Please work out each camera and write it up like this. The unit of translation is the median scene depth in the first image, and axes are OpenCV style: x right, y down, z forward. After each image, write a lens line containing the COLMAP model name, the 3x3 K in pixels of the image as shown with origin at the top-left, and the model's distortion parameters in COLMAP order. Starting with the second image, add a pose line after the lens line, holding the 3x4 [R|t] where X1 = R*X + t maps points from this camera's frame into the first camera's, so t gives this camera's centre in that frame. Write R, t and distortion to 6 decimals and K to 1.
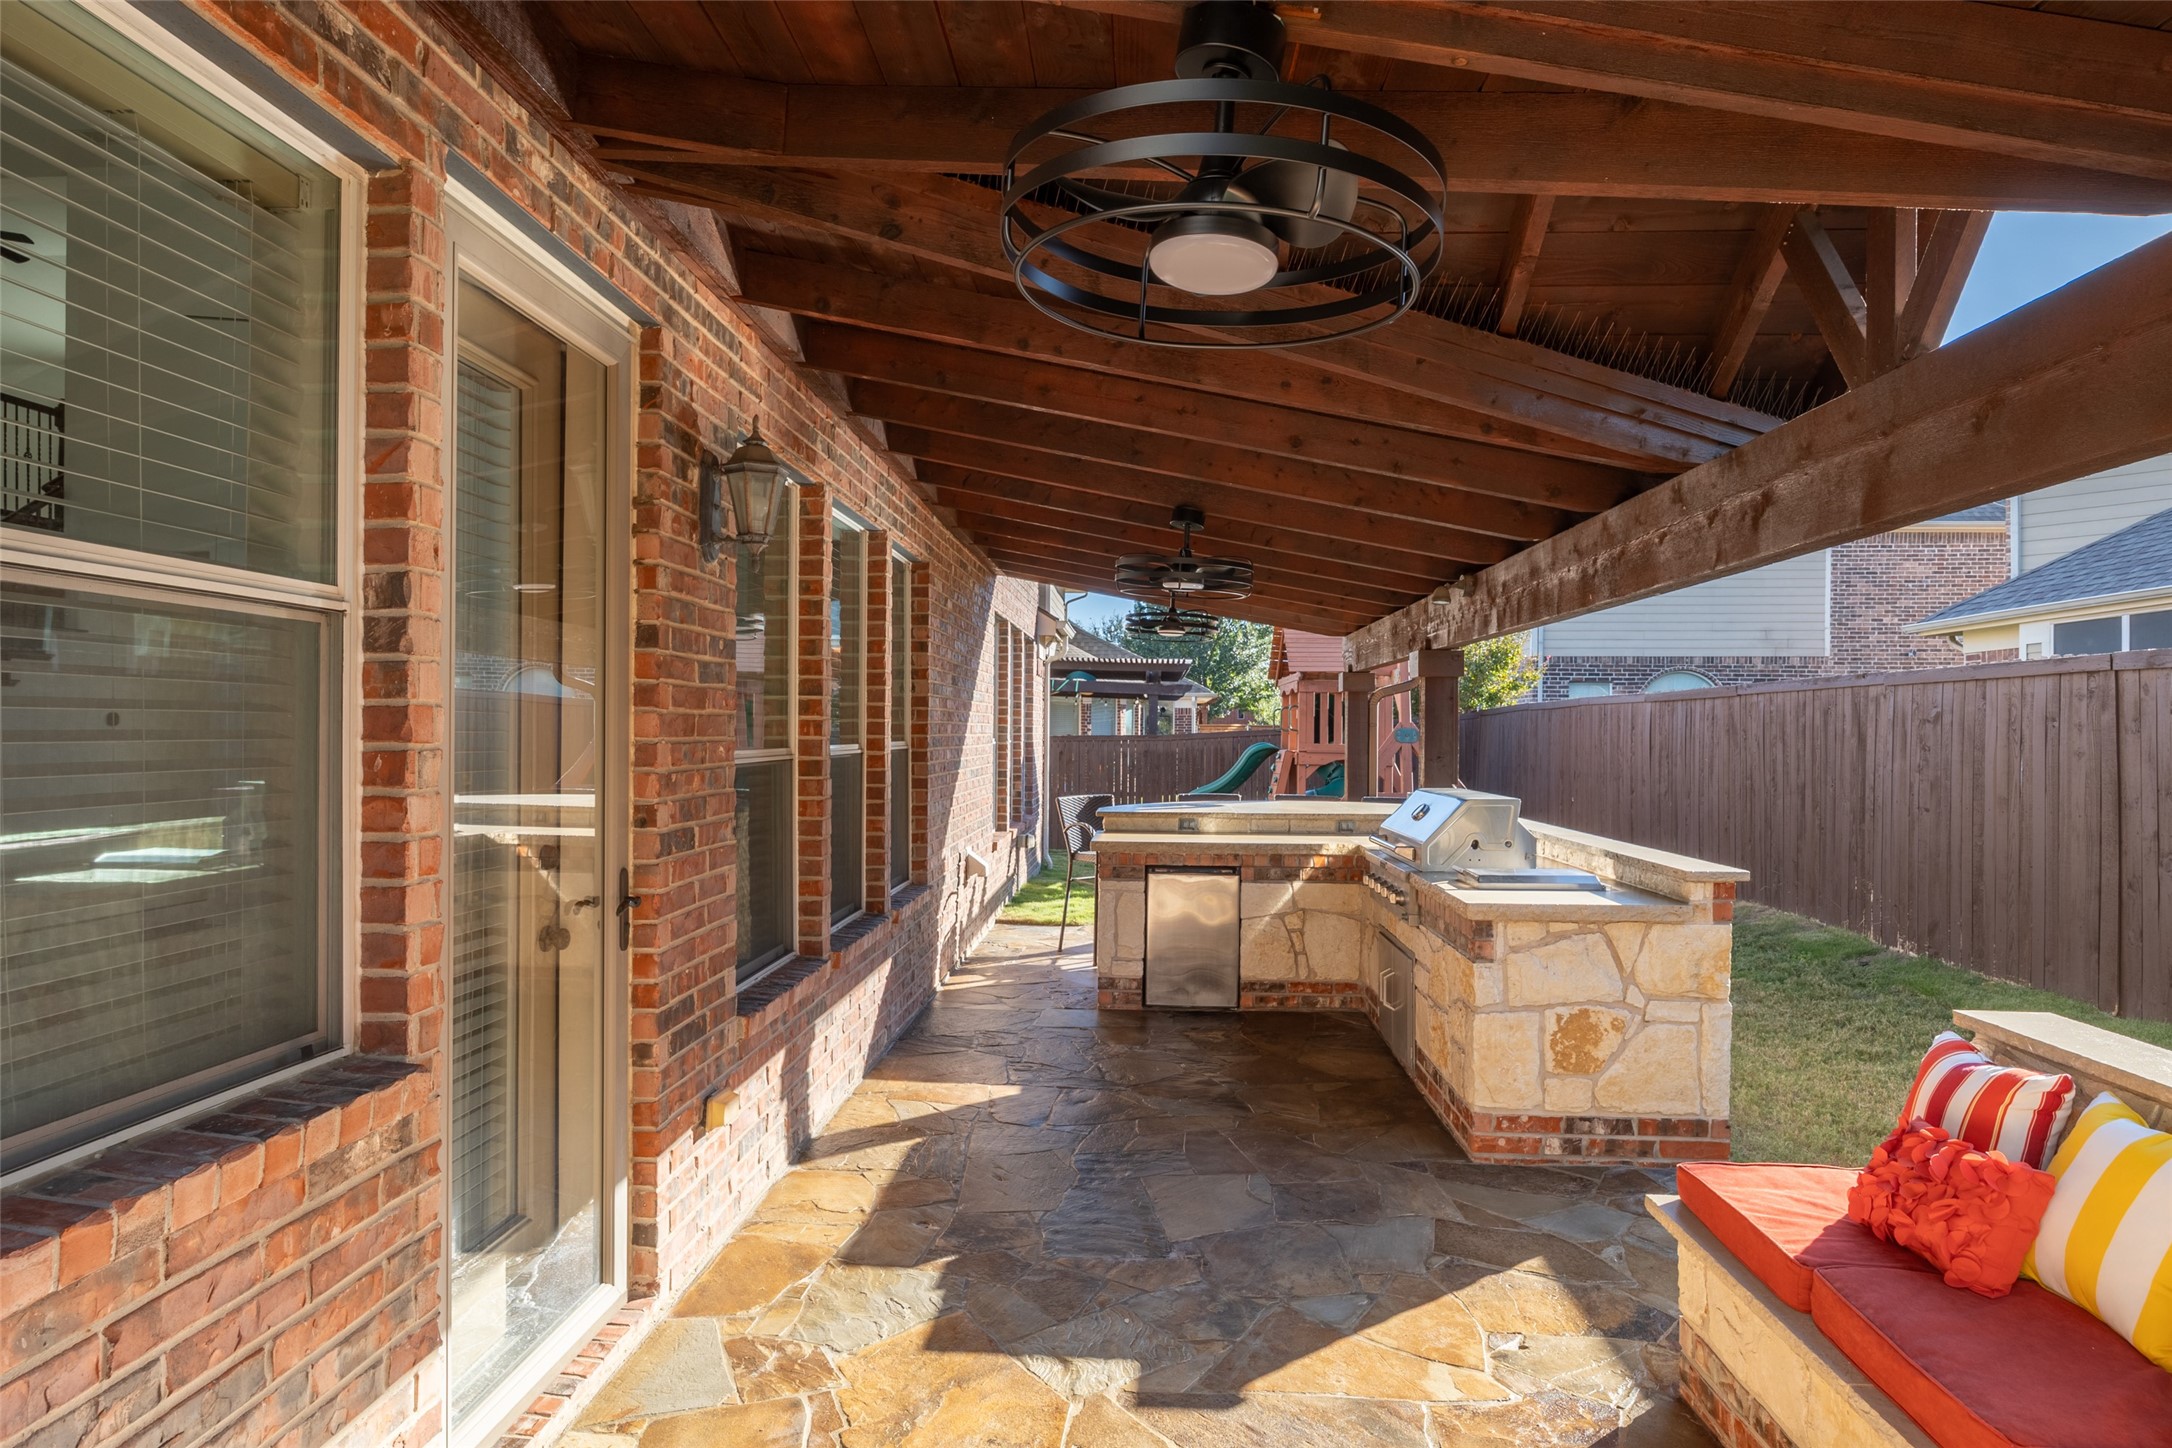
lens RADIAL K [[1130.0, 0, 1086.0], [0, 1130.0, 724.0], [0, 0, 1]] dist [-0.002649, -0.000424]
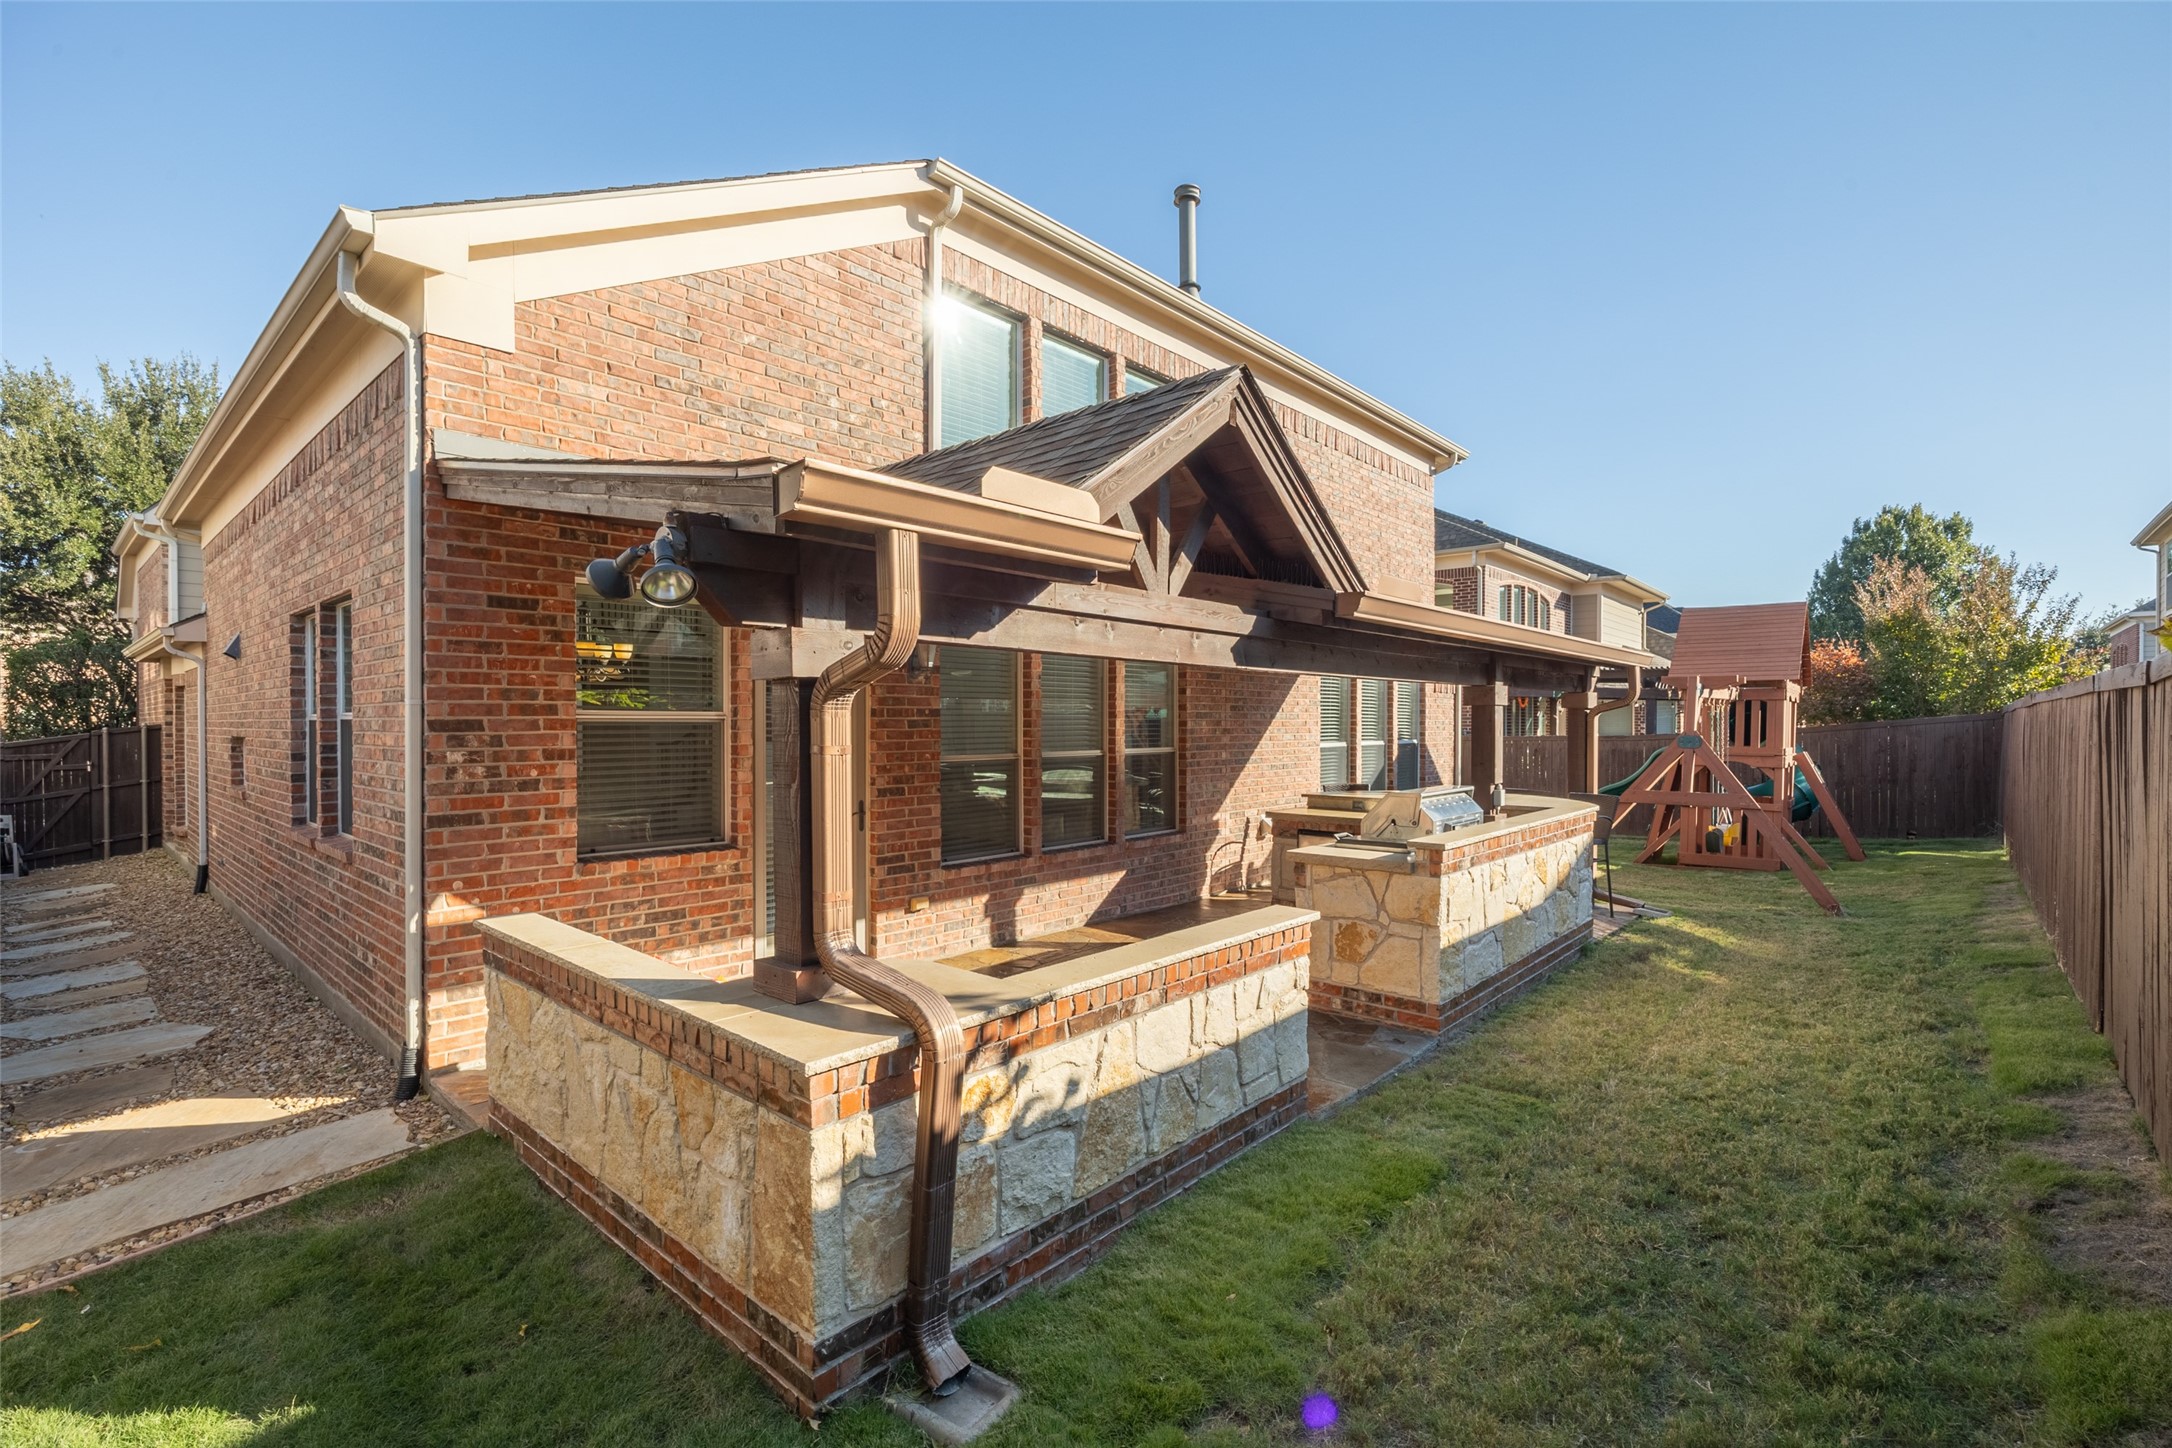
lens RADIAL K [[962.1, 0, 1086.0], [0, 962.1, 724.0], [0, 0, 1]] dist [-0.001008, -0.000048]
pose [[0.788181, -0.005239, -0.615422, 0.996476], [0.008840, 0.999957, 0.002809, -0.039261], [0.615380, -0.007654, 0.788193, -0.324154]]
